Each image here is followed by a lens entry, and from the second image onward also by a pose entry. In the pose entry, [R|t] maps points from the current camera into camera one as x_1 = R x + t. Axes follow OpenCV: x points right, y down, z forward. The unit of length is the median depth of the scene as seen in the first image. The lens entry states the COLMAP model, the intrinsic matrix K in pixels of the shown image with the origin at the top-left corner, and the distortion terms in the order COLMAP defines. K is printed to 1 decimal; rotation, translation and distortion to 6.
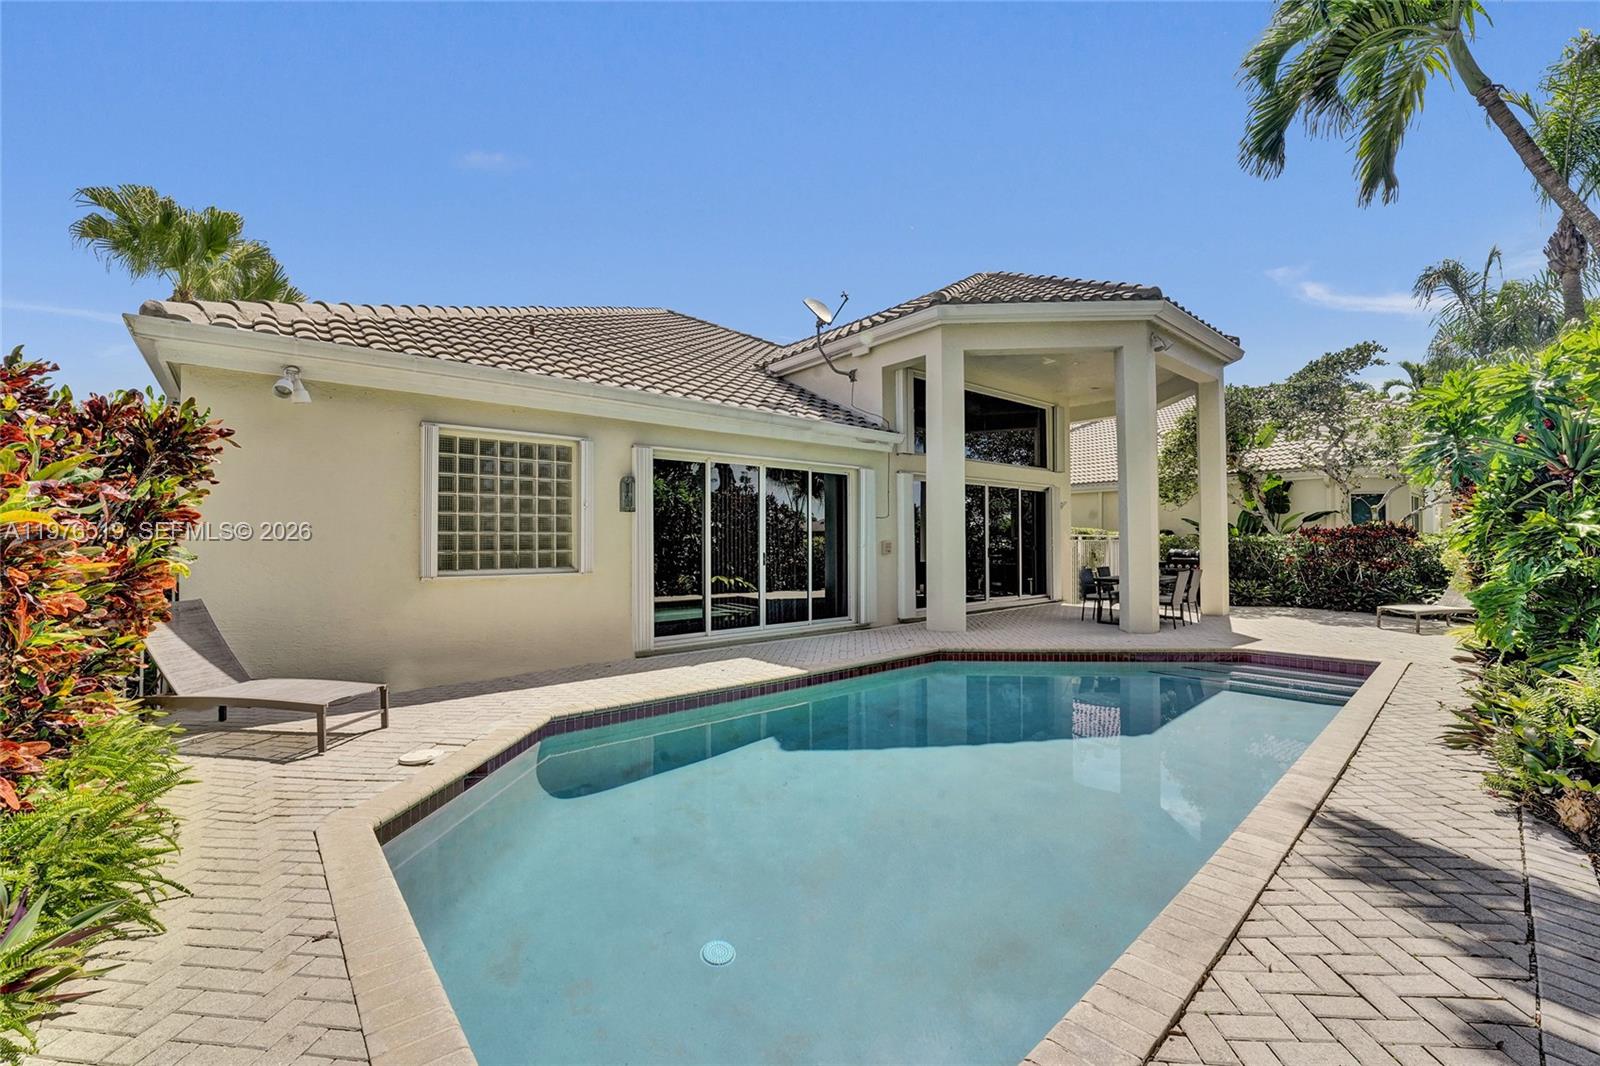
lens RADIAL K [[658.2, 0, 794.9], [0, 658.2, 532.7], [0, 0, 1]] dist [-0.017896, 0.000108]
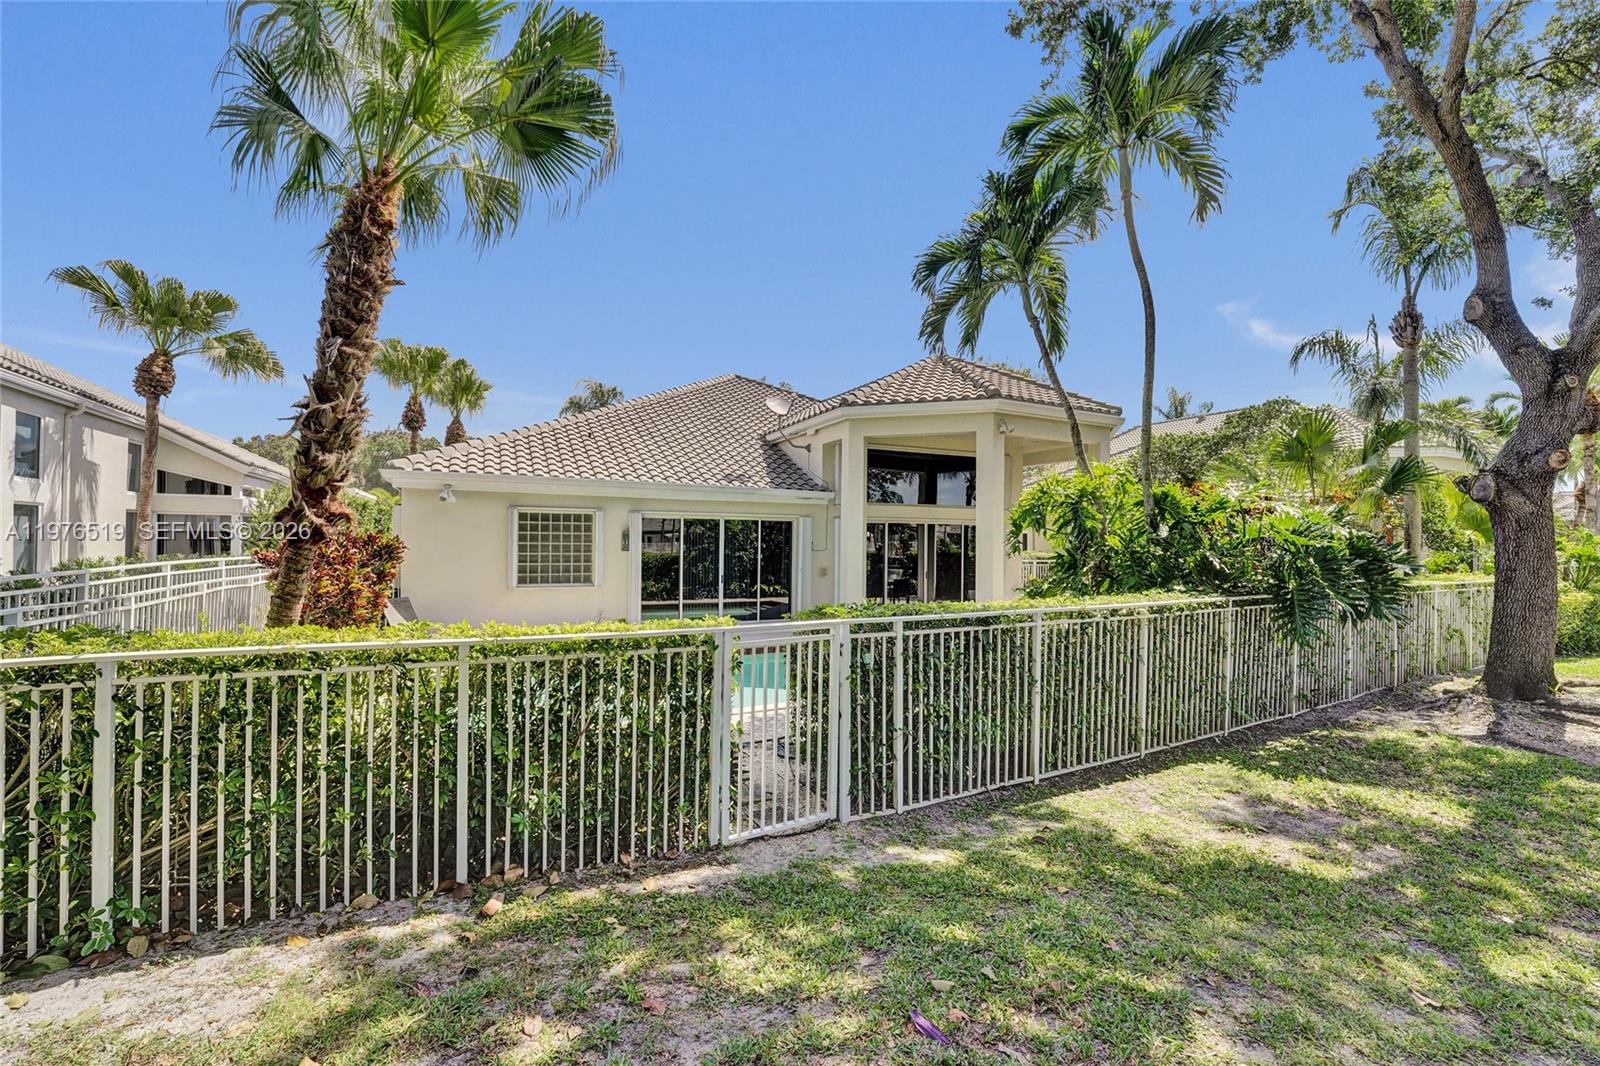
lens RADIAL K [[658.2, 0, 794.9], [0, 658.2, 532.7], [0, 0, 1]] dist [-0.017896, 0.000108]
pose [[0.969876, 0.009778, -0.243402, 0.610049], [-0.009792, 0.999951, 0.001152, -0.088909], [0.243402, 0.001266, 0.969925, -0.567604]]
